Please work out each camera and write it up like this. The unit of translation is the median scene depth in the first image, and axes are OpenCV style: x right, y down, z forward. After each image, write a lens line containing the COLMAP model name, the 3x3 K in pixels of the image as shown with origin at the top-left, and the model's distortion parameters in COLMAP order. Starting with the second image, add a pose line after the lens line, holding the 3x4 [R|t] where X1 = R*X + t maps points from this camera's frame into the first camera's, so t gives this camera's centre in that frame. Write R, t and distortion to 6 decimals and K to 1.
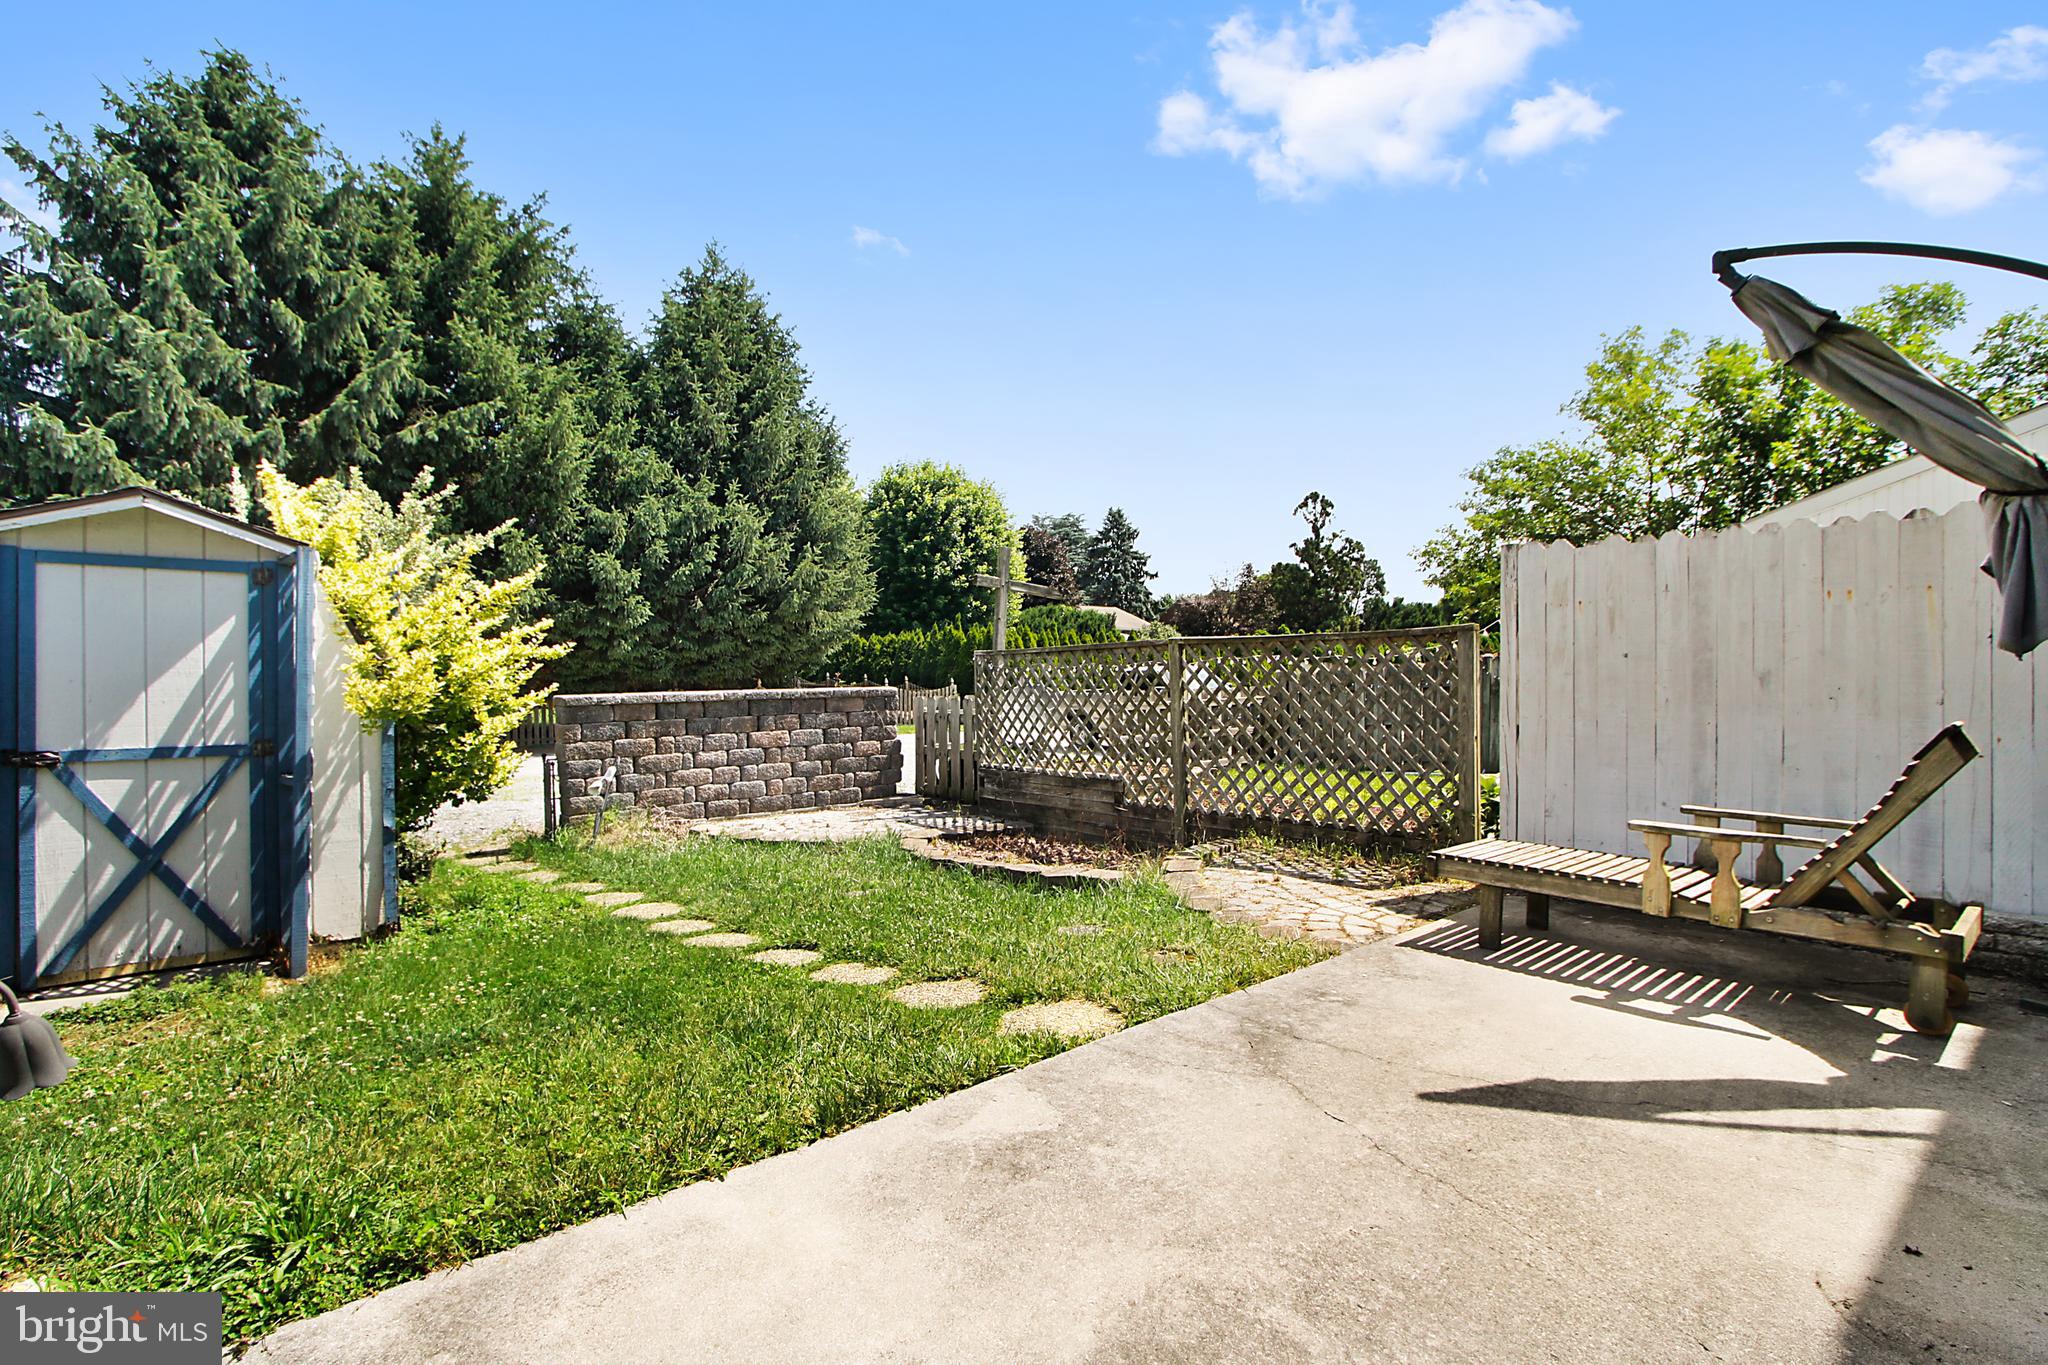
lens RADIAL K [[945.3, 0, 1035.8], [0, 945.3, 685.5], [0, 0, 1]] dist [-0.013552, 0.000799]
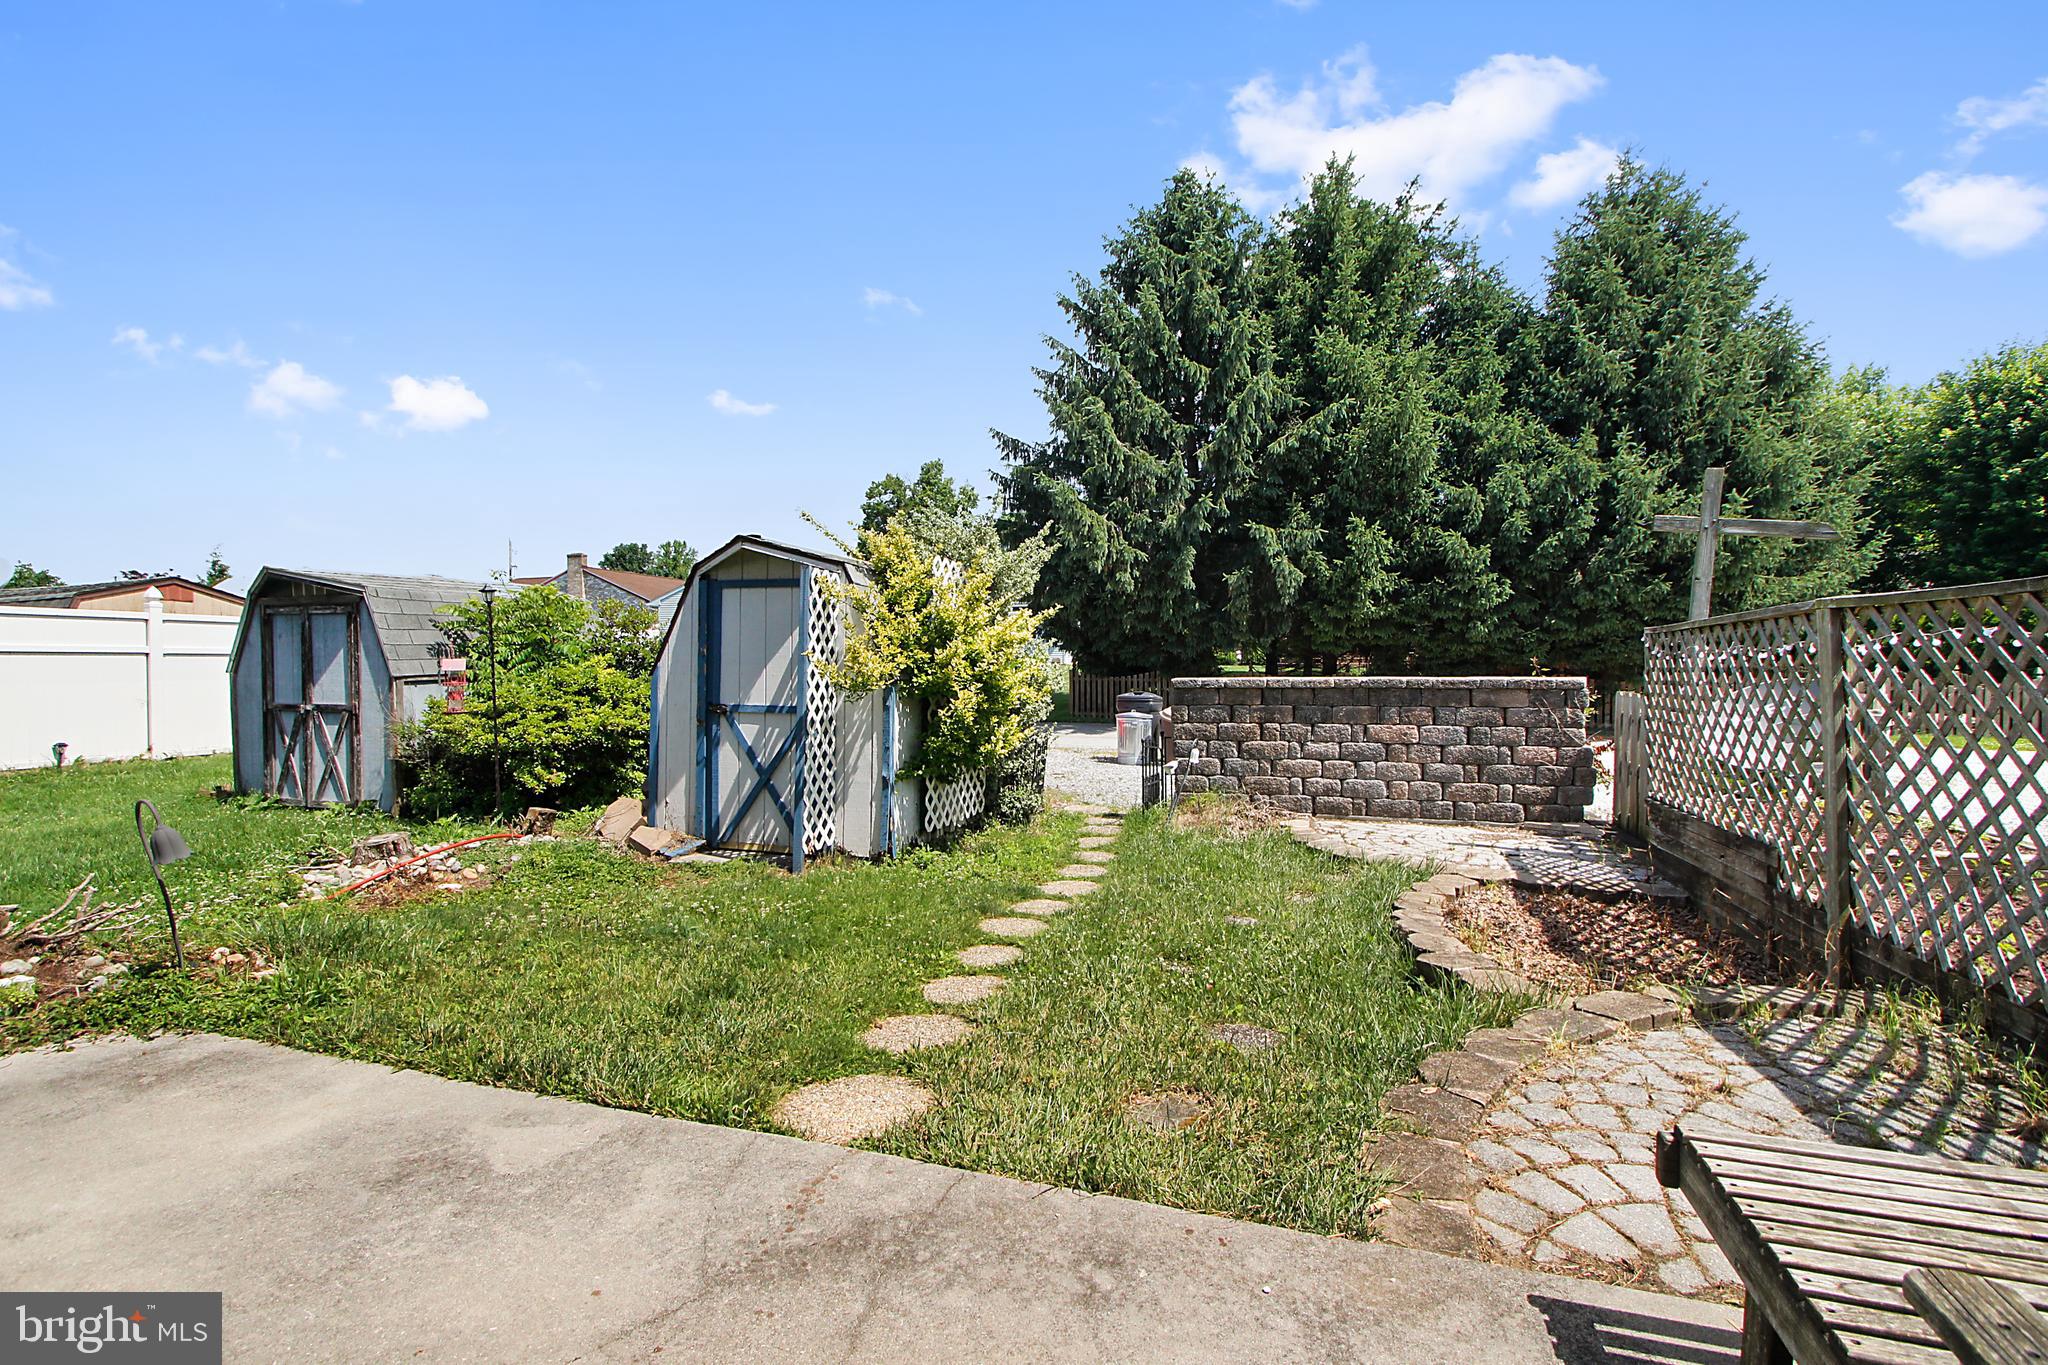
lens RADIAL K [[945.3, 0, 1026.6], [0, 945.3, 681.7], [0, 0, 1]] dist [-0.013552, 0.000799]
pose [[0.534645, 0.027828, -0.844618, 0.146962], [-0.015104, 0.999613, 0.023374, -0.003674], [0.844942, 0.000261, 0.534858, 0.135351]]
